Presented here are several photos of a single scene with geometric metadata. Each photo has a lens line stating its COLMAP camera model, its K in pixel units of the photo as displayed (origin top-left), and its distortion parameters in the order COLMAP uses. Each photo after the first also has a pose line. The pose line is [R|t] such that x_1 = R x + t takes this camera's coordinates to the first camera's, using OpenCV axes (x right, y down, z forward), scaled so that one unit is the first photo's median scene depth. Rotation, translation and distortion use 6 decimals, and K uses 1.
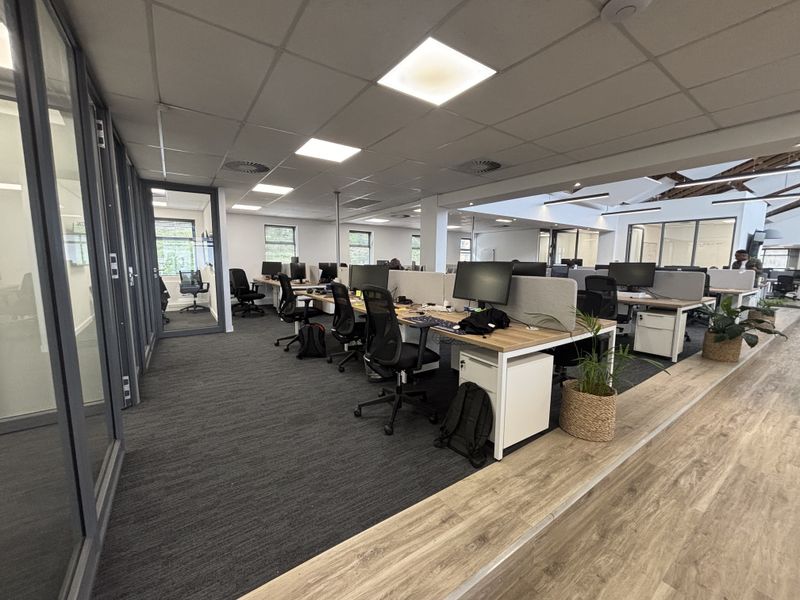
lens RADIAL K [[318.4, 0, 398.1], [0, 318.4, 296.1], [0, 0, 1]] dist [0.004435, -0.000155]
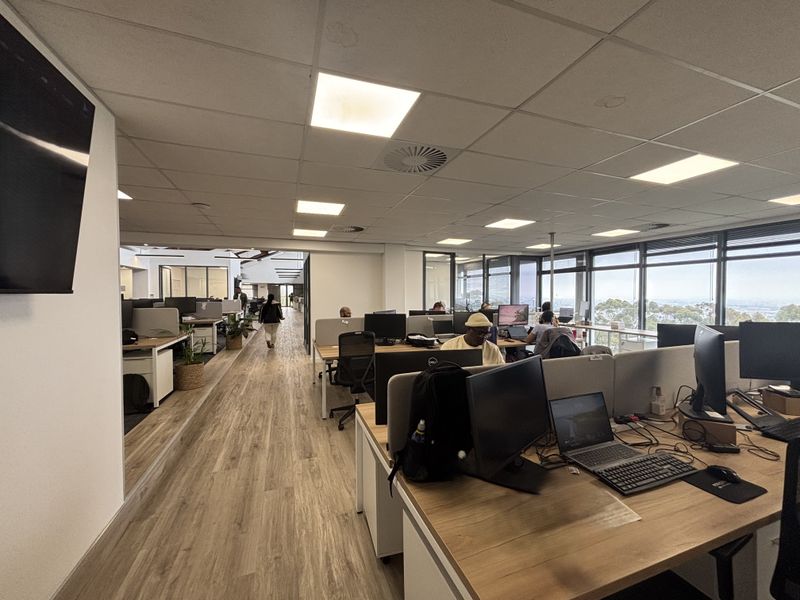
lens RADIAL K [[318.4, 0, 396.7], [0, 318.4, 298.9], [0, 0, 1]] dist [0.004435, -0.000155]
pose [[0.265075, -0.031590, 0.963710, -0.521976], [0.119719, 0.992808, -0.000386, 0.028814], [-0.956767, 0.115477, 0.266950, -0.428827]]
